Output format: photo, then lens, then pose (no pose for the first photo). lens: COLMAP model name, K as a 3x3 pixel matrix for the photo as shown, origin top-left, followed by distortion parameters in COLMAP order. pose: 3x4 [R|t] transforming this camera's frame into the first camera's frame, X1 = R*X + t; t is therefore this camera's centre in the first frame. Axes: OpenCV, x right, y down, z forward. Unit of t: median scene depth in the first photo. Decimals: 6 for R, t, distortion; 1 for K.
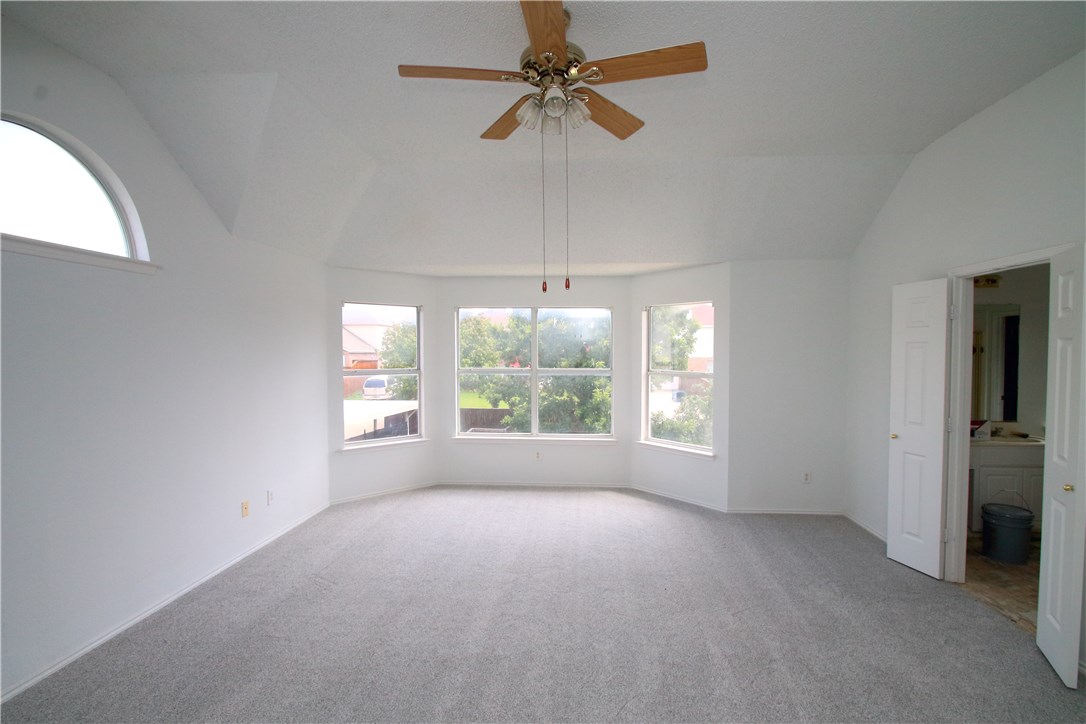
lens RADIAL K [[526.6, 0, 545.3], [0, 526.6, 360.6], [0, 0, 1]] dist [-0.000463, -0.002284]
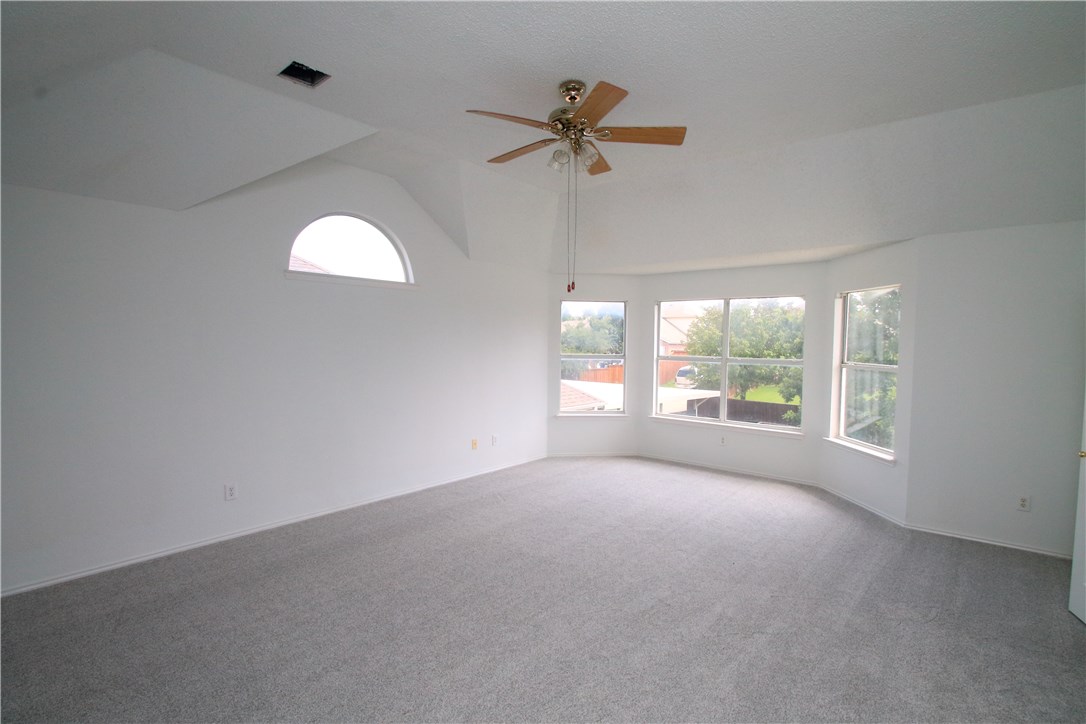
lens RADIAL K [[526.6, 0, 542.4], [0, 526.6, 363.2], [0, 0, 1]] dist [-0.000463, -0.002284]
pose [[0.794980, 0.032033, -0.605789, 0.354312], [-0.019864, 0.999444, 0.026782, 0.005927], [0.606310, -0.009258, 0.795175, -0.049584]]
